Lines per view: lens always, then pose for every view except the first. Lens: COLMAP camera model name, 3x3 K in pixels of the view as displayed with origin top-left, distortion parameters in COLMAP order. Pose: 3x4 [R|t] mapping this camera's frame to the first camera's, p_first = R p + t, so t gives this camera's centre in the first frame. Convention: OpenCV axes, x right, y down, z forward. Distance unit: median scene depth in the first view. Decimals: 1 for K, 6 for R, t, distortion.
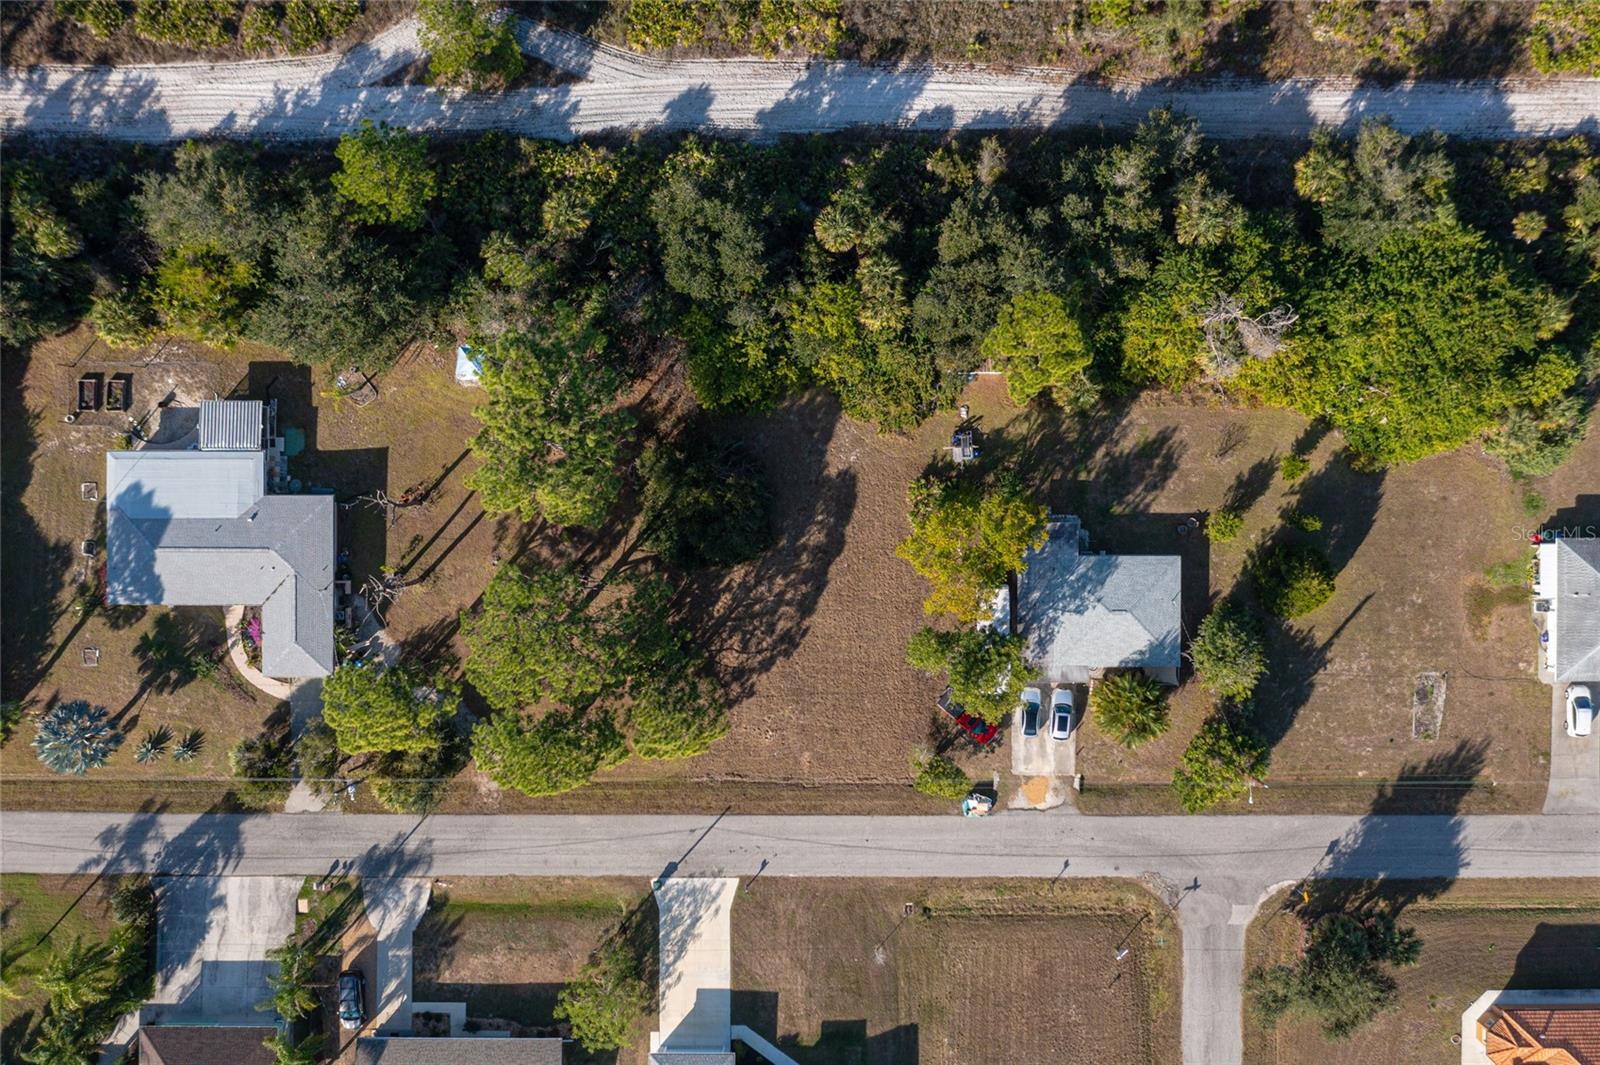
lens RADIAL K [[1284.1, 0, 812.7], [0, 1284.1, 546.8], [0, 0, 1]] dist [-0.022084, 0.002759]
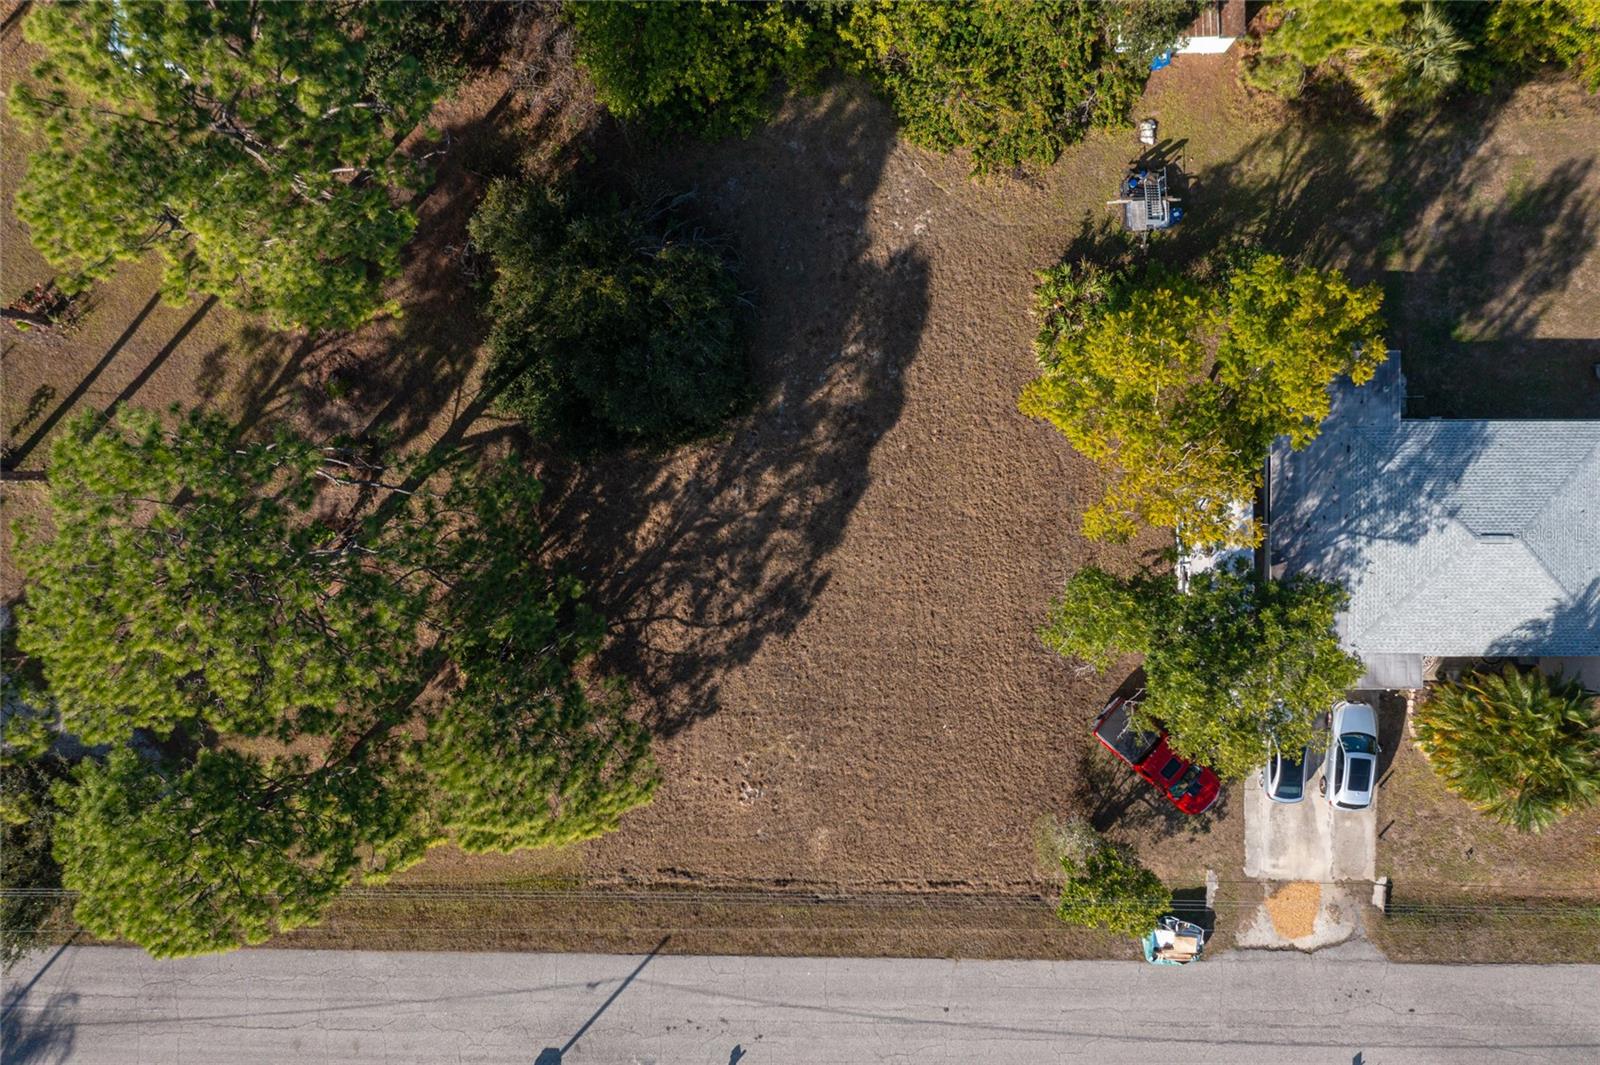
lens RADIAL K [[1277.2, 0, 800.0], [0, 1277.2, 532.5], [0, 0, 1]] dist [-0.013696, -0.005042]
pose [[0.999852, 0.002880, -0.016949, -0.005782], [-0.003015, 0.999964, -0.007916, 0.051131], [0.016925, 0.007966, 0.999825, 0.513802]]
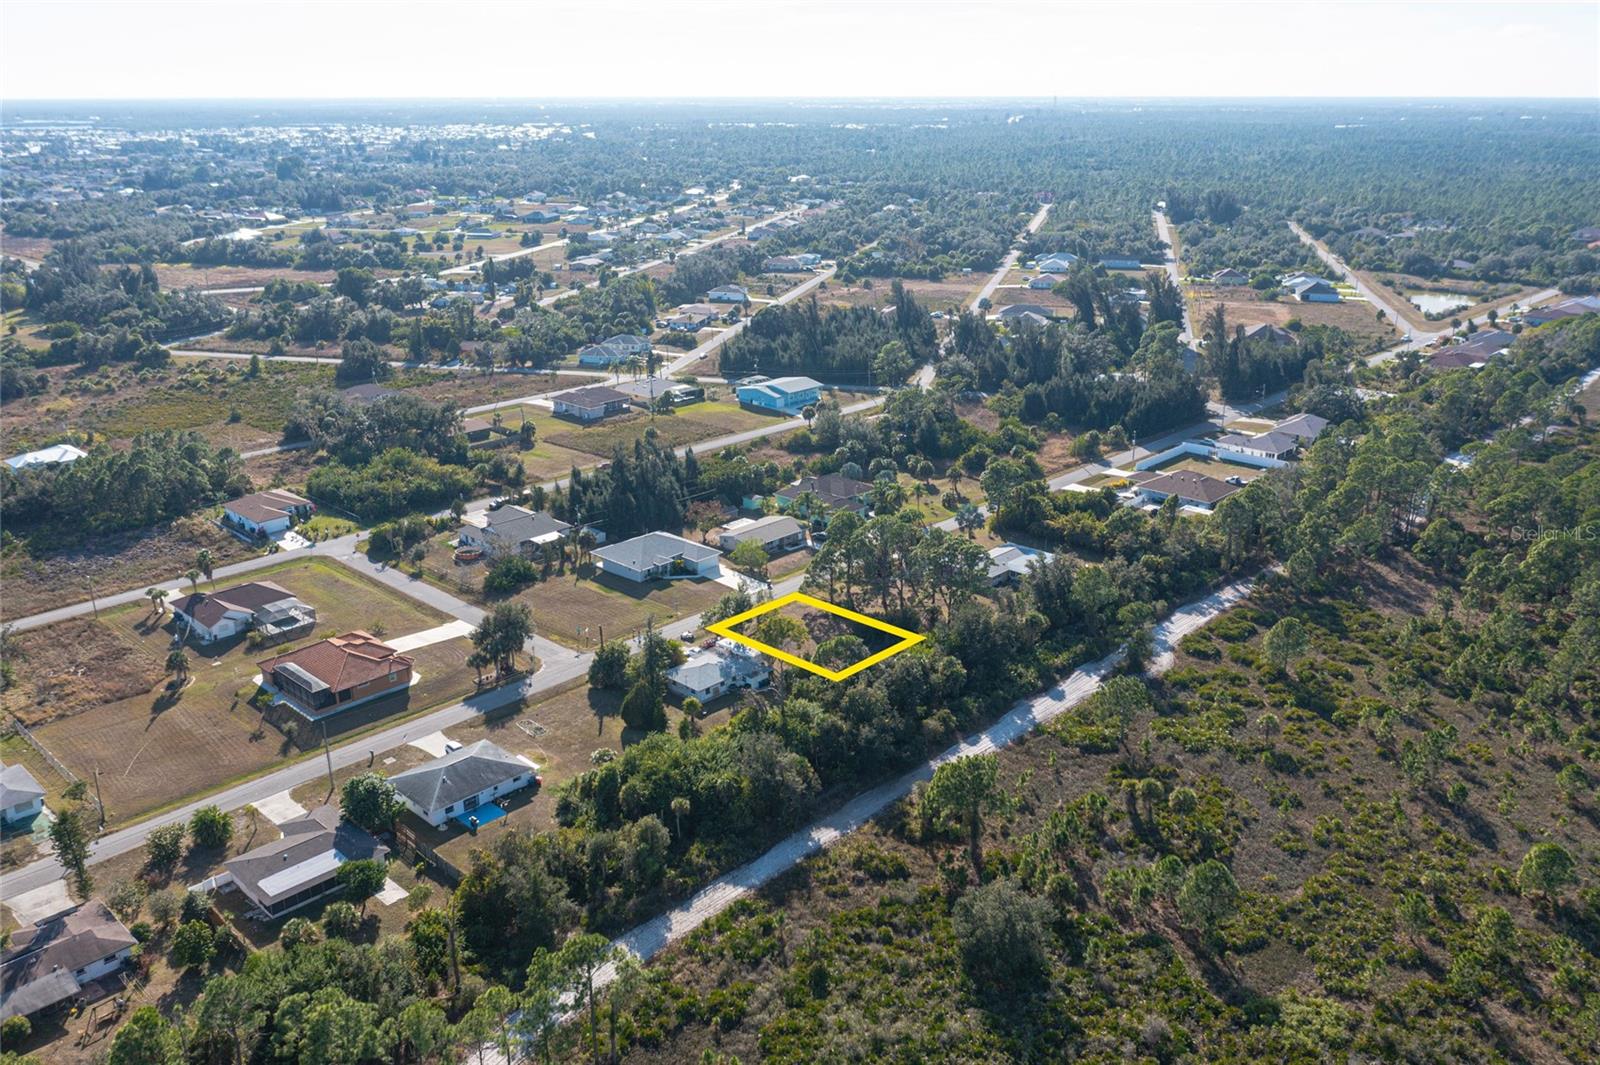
lens RADIAL K [[1277.2, 0, 800.0], [0, 1277.2, 532.5], [0, 0, 1]] dist [-0.013696, -0.005042]
pose [[-0.683478, 0.233632, -0.691574, 1.406778], [-0.729963, -0.223399, 0.645947, -1.235036], [-0.003583, 0.946314, 0.323230, 0.183122]]
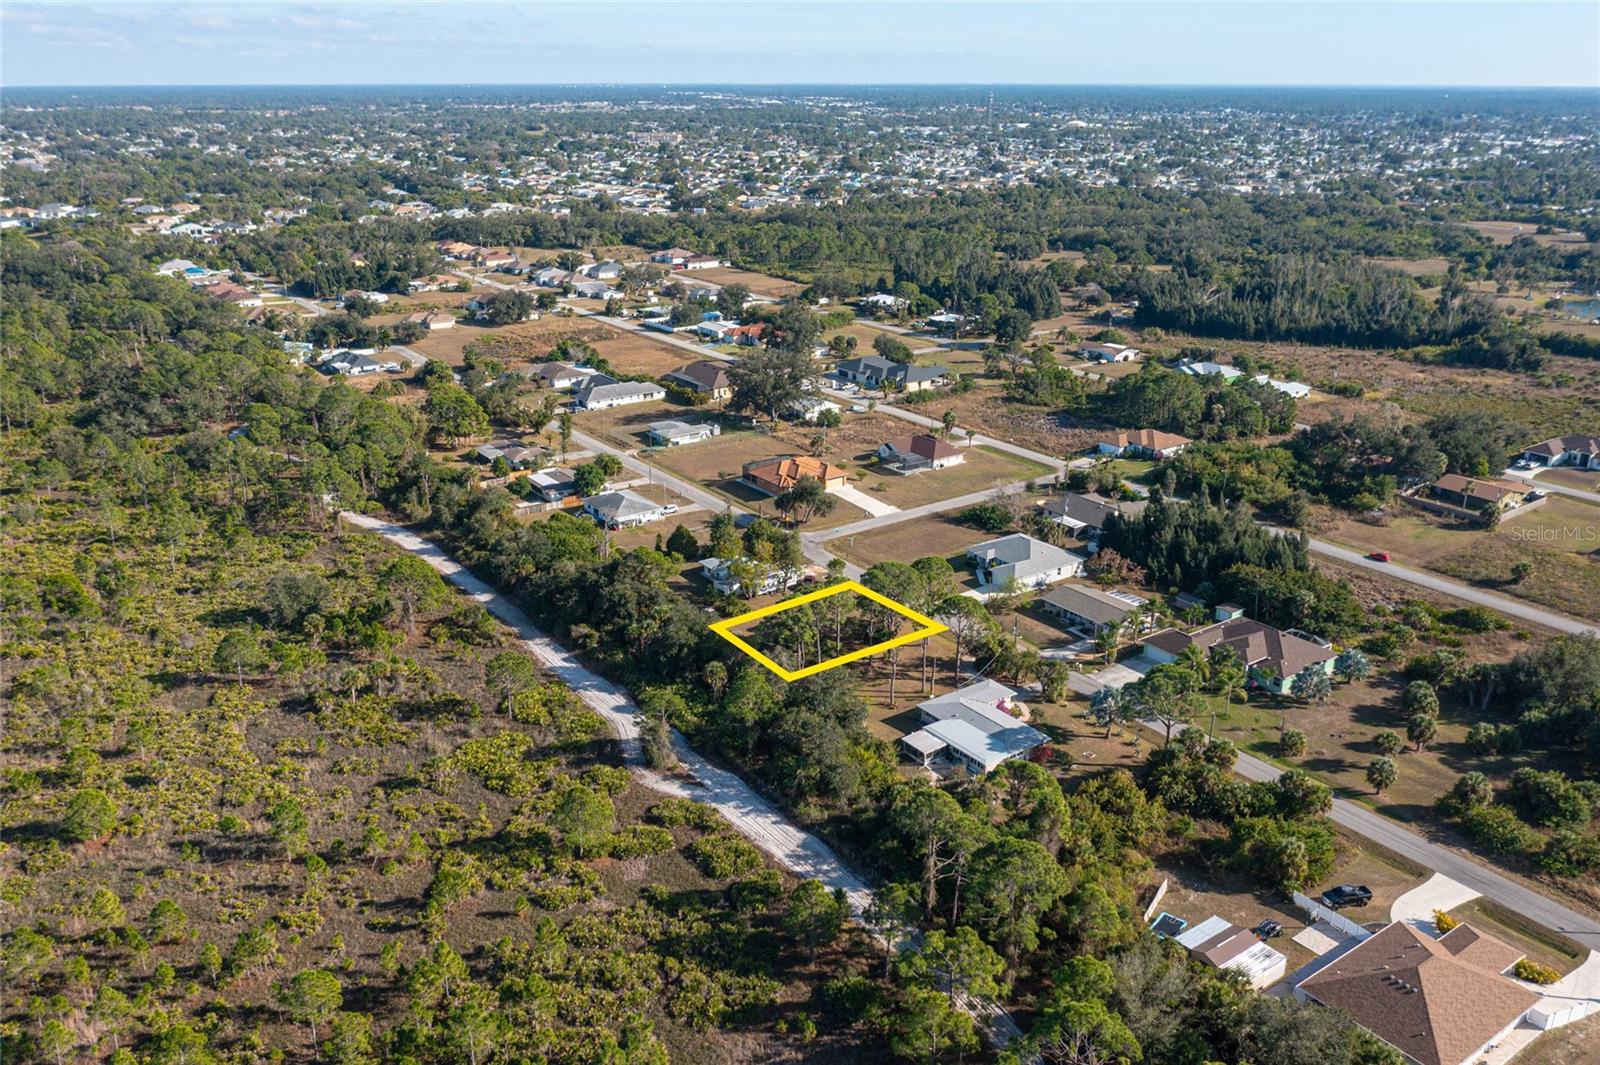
lens RADIAL K [[1277.2, 0, 800.0], [0, 1277.2, 532.5], [0, 0, 1]] dist [-0.013696, -0.005042]
pose [[-0.582481, -0.280067, 0.763072, -1.553623], [0.812832, -0.195603, 0.548674, -1.092490], [-0.004406, 0.939841, 0.341582, 0.160820]]
